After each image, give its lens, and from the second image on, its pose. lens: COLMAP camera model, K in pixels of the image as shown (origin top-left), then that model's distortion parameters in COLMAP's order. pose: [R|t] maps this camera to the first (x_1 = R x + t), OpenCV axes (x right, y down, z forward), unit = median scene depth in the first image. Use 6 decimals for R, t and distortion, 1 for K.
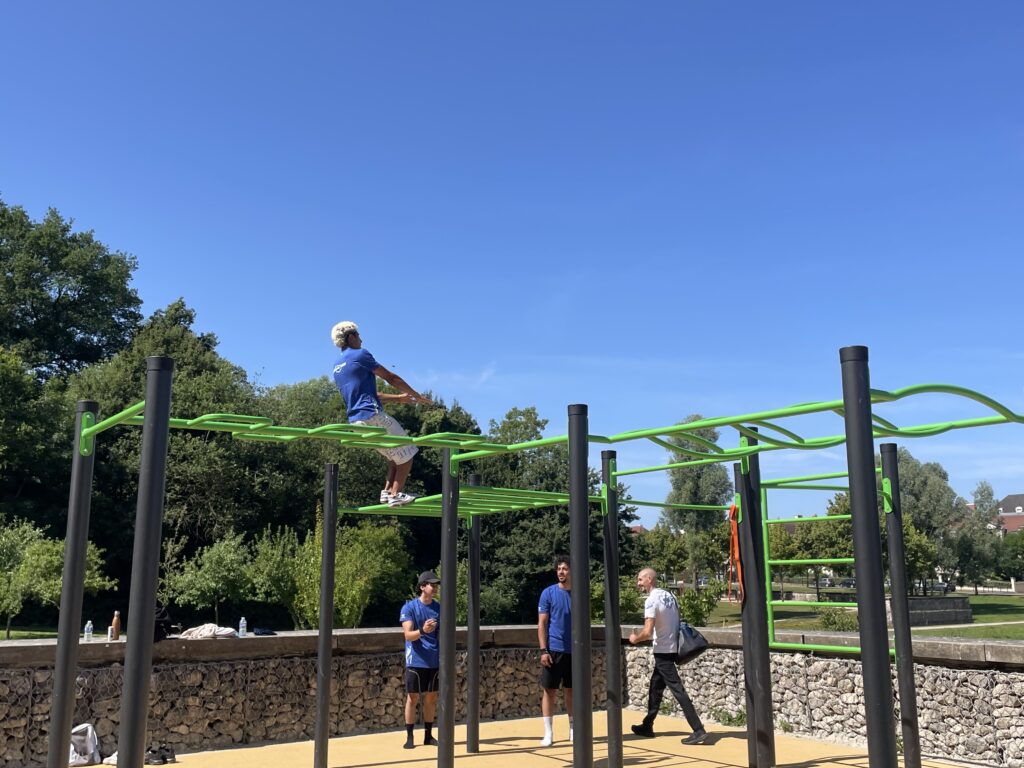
lens RADIAL K [[1047.2, 0, 504.5], [0, 1047.2, 386.2], [0, 0, 1]] dist [0.102131, -0.145989]
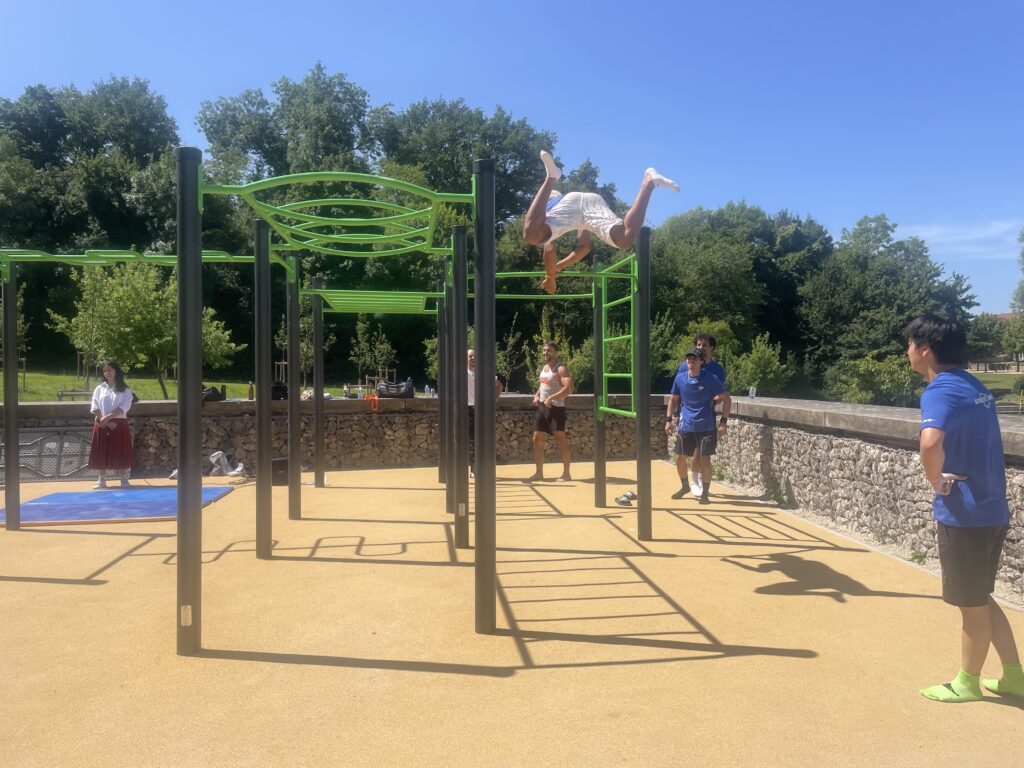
lens RADIAL K [[774.3, 0, 513.2], [0, 774.3, 375.2], [0, 0, 1]] dist [0.098529, -0.129099]
pose [[0.890824, -0.004451, -0.454328, 0.370098], [0.093779, 0.980221, 0.174274, 0.031296], [0.444566, -0.197854, 0.873622, 0.138387]]
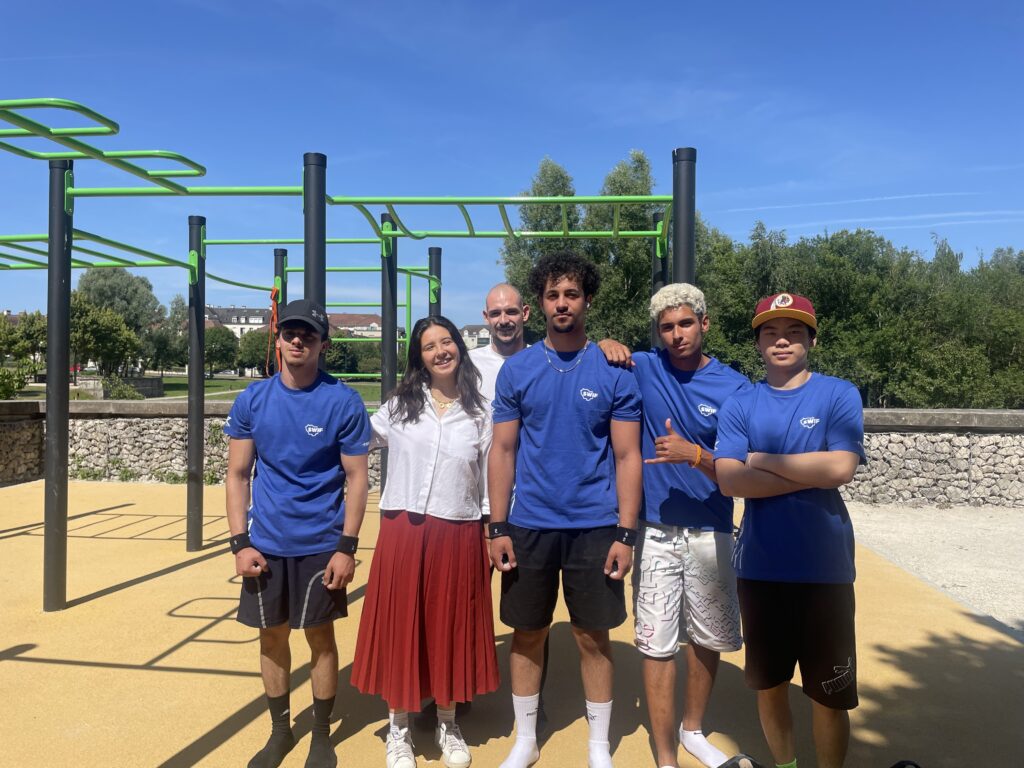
lens RADIAL K [[774.3, 0, 513.2], [0, 774.3, 375.2], [0, 0, 1]] dist [0.098529, -0.129099]
pose [[0.656586, 0.008314, 0.754205, -0.158507], [-0.151197, 0.981093, 0.120812, 0.047406], [-0.738941, -0.193357, 0.645429, 0.196936]]
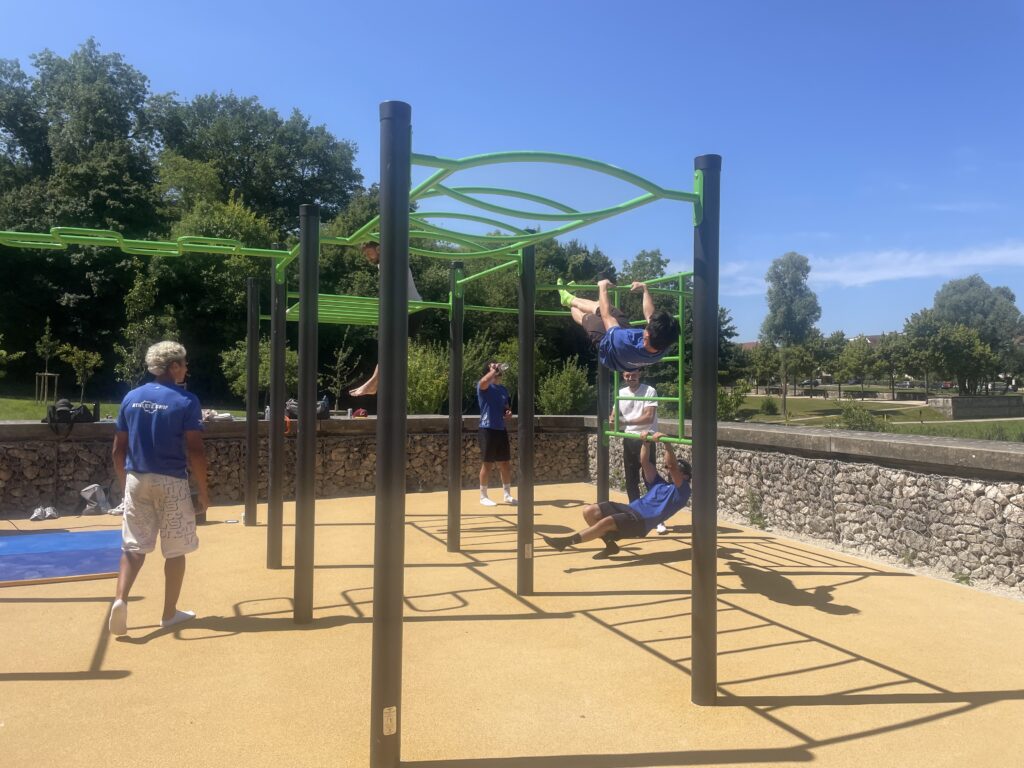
lens RADIAL K [[774.3, 0, 513.2], [0, 774.3, 375.2], [0, 0, 1]] dist [0.098529, -0.129099]
pose [[0.982583, 0.004214, -0.185778, 0.198907], [0.027951, 0.985018, 0.170172, 0.027161], [0.183712, -0.172401, 0.967744, 0.132507]]
